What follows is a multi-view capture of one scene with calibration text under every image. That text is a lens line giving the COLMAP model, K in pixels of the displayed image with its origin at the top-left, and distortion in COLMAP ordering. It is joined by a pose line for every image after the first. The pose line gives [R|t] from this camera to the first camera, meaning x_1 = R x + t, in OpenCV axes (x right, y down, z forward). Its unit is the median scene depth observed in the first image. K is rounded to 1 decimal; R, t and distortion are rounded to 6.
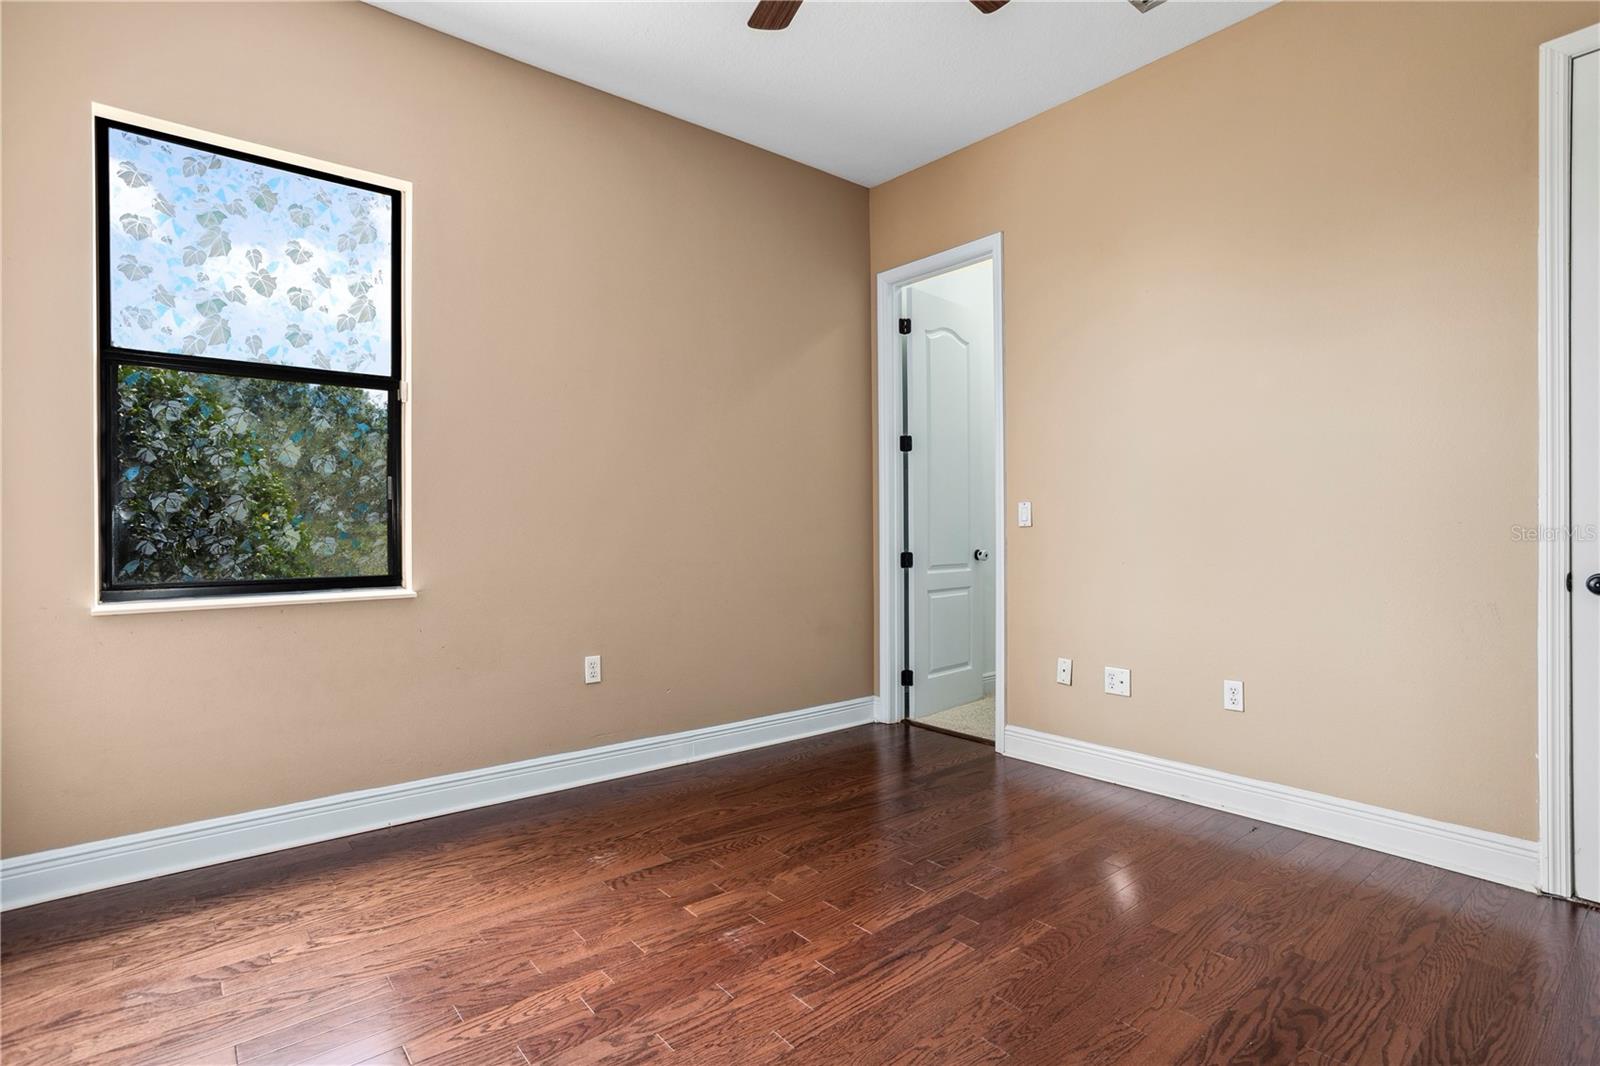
lens RADIAL K [[774.2, 0, 800.0], [0, 774.2, 533.0], [0, 0, 1]] dist [-0.063780, 0.037736]
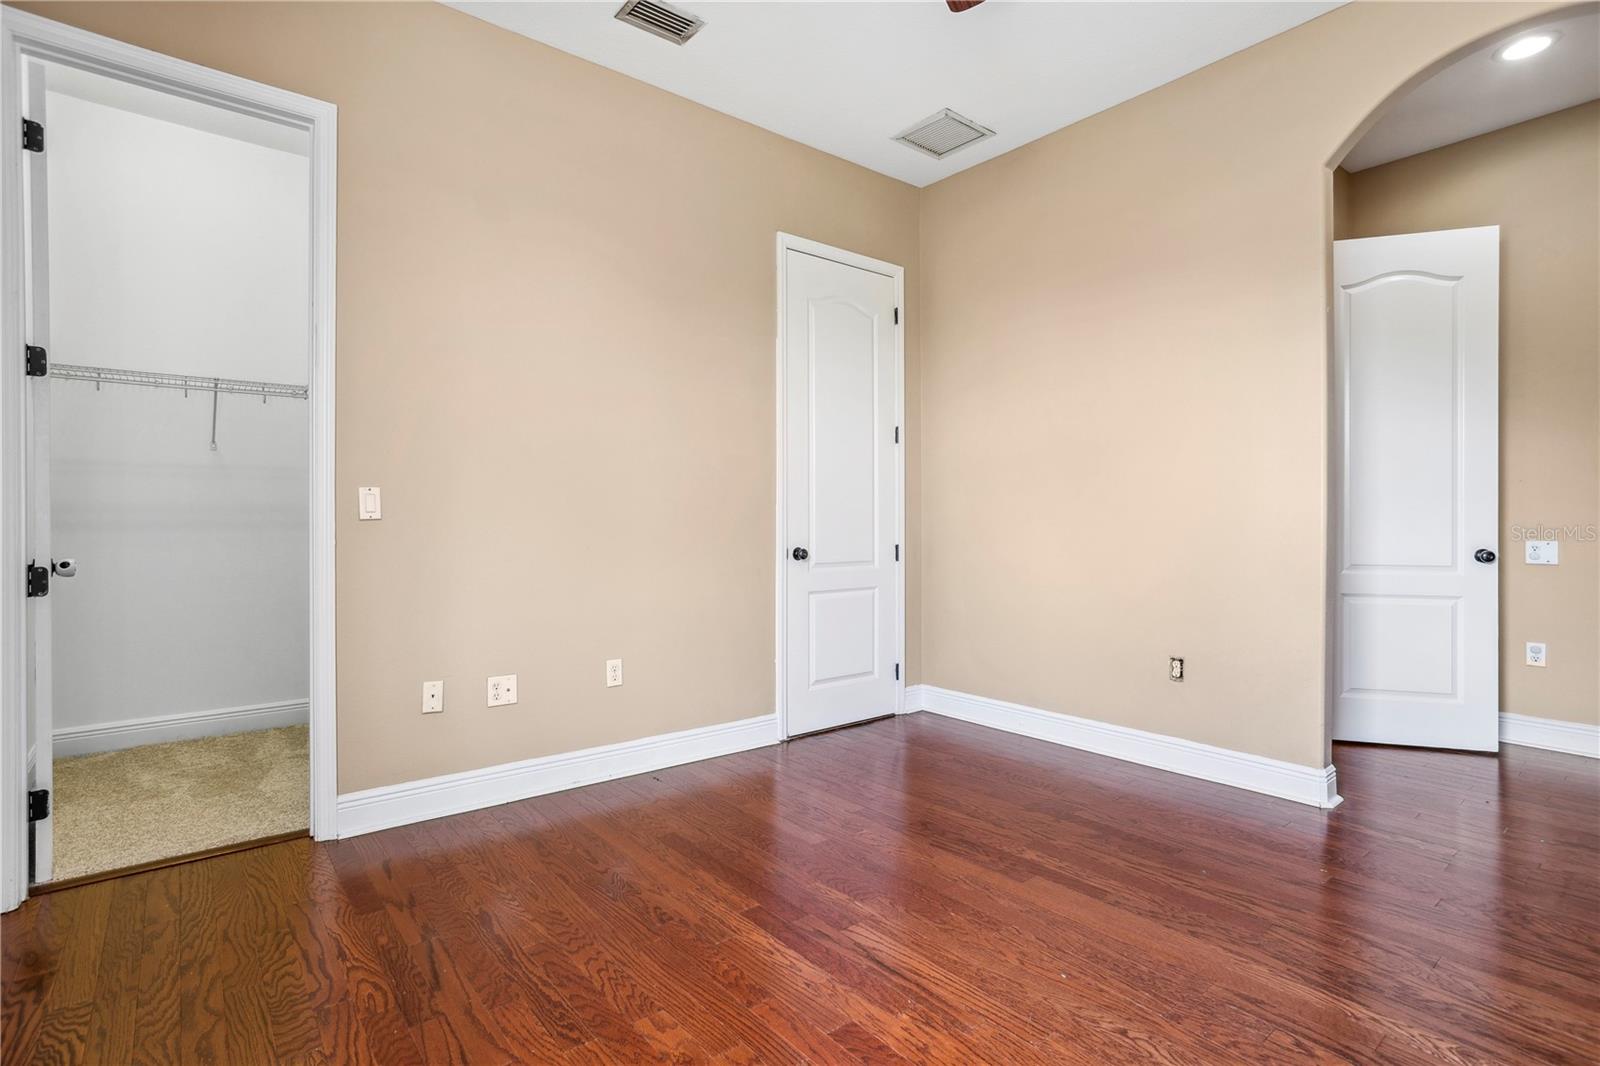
lens RADIAL K [[774.2, 0, 800.0], [0, 774.2, 533.0], [0, 0, 1]] dist [-0.063780, 0.037736]
pose [[0.017679, -0.009380, 0.999800, -0.582808], [0.005150, 0.999944, 0.009290, -0.000190], [-0.999830, 0.004985, 0.017726, 0.753096]]
